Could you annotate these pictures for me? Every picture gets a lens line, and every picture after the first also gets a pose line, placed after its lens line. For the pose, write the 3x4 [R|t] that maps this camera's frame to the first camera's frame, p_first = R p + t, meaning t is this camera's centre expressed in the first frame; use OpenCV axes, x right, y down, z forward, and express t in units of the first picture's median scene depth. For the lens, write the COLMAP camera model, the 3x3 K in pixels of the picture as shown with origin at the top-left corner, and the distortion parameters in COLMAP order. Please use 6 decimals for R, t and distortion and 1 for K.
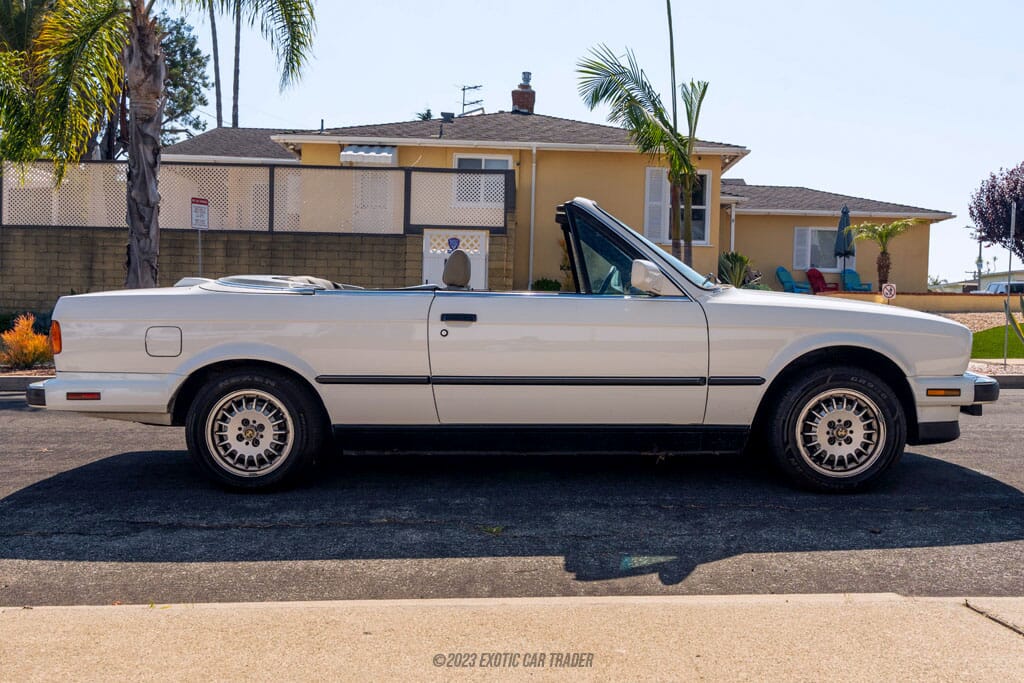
lens RADIAL K [[988.2, 0, 506.2], [0, 988.2, 330.6], [0, 0, 1]] dist [0.009886, 0.000000]
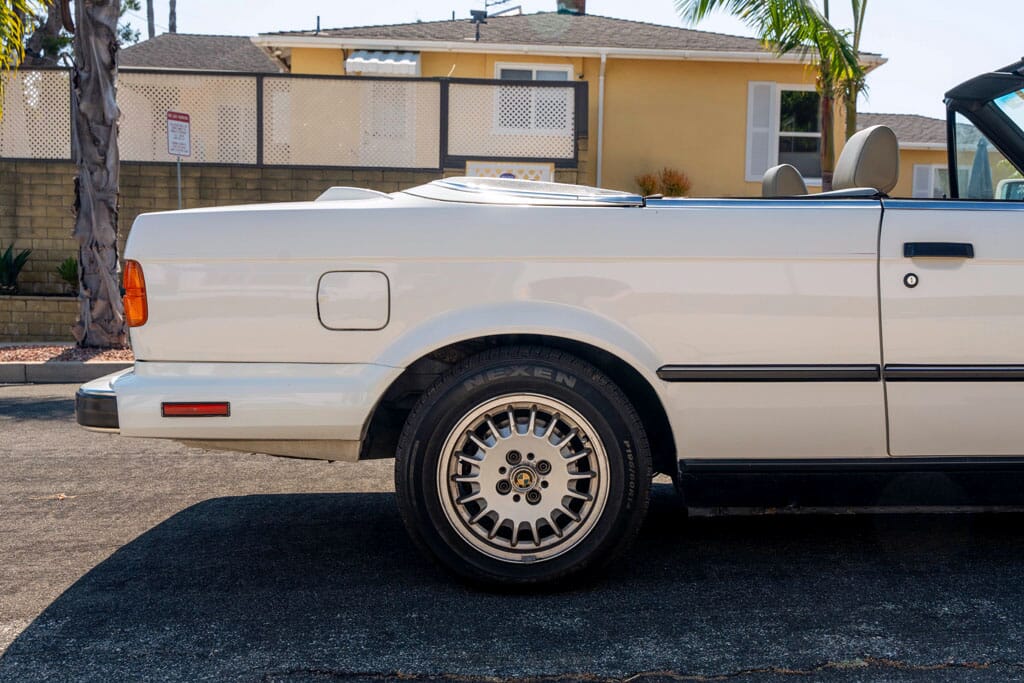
lens RADIAL K [[1175.6, 0, 519.0], [0, 1175.6, 349.3], [0, 0, 1]] dist [0.002025, 0.000000]
pose [[0.999179, -0.006587, 0.039986, -0.219213], [0.005004, 0.999205, 0.039554, 0.009737], [-0.040215, -0.039321, 0.998417, 0.303252]]
